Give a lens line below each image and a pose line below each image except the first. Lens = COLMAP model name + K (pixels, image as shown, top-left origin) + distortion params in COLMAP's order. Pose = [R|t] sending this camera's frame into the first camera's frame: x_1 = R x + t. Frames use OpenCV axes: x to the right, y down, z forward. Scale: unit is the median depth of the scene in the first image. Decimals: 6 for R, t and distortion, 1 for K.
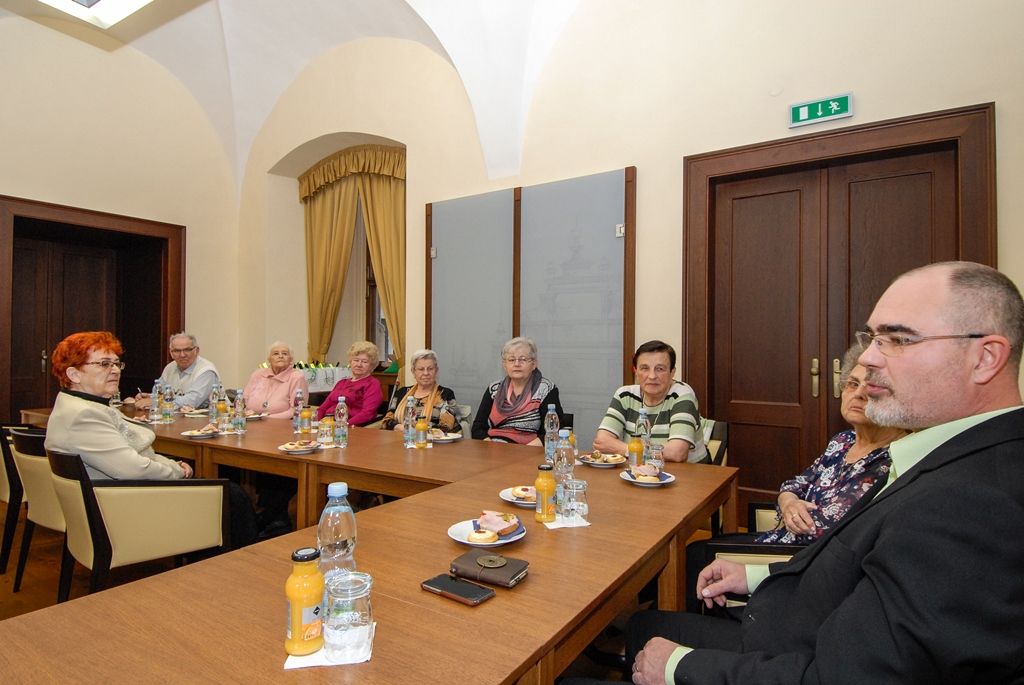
lens RADIAL K [[562.9, 0, 512.0], [0, 562.9, 342.5], [0, 0, 1]] dist [0.000897, 0.000003]
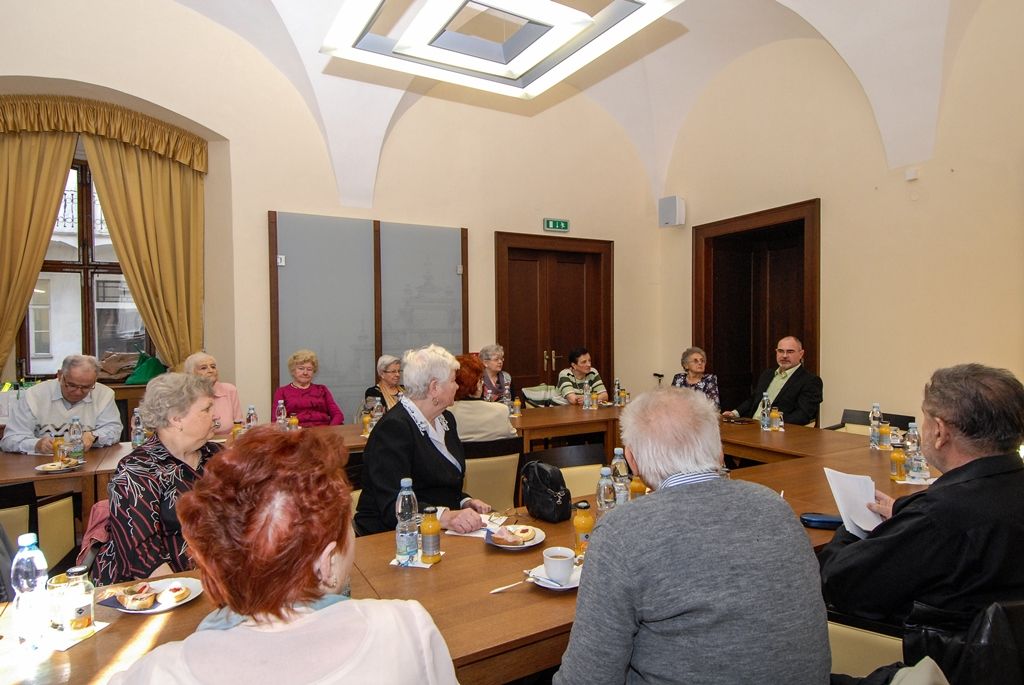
lens RADIAL K [[562.9, 0, 512.0], [0, 562.9, 342.5], [0, 0, 1]] dist [0.000897, 0.000003]
pose [[0.471995, -0.027129, 0.881184, -1.015521], [0.001094, 0.999544, 0.030187, -0.048548], [-0.881601, -0.013284, 0.471809, 0.162952]]
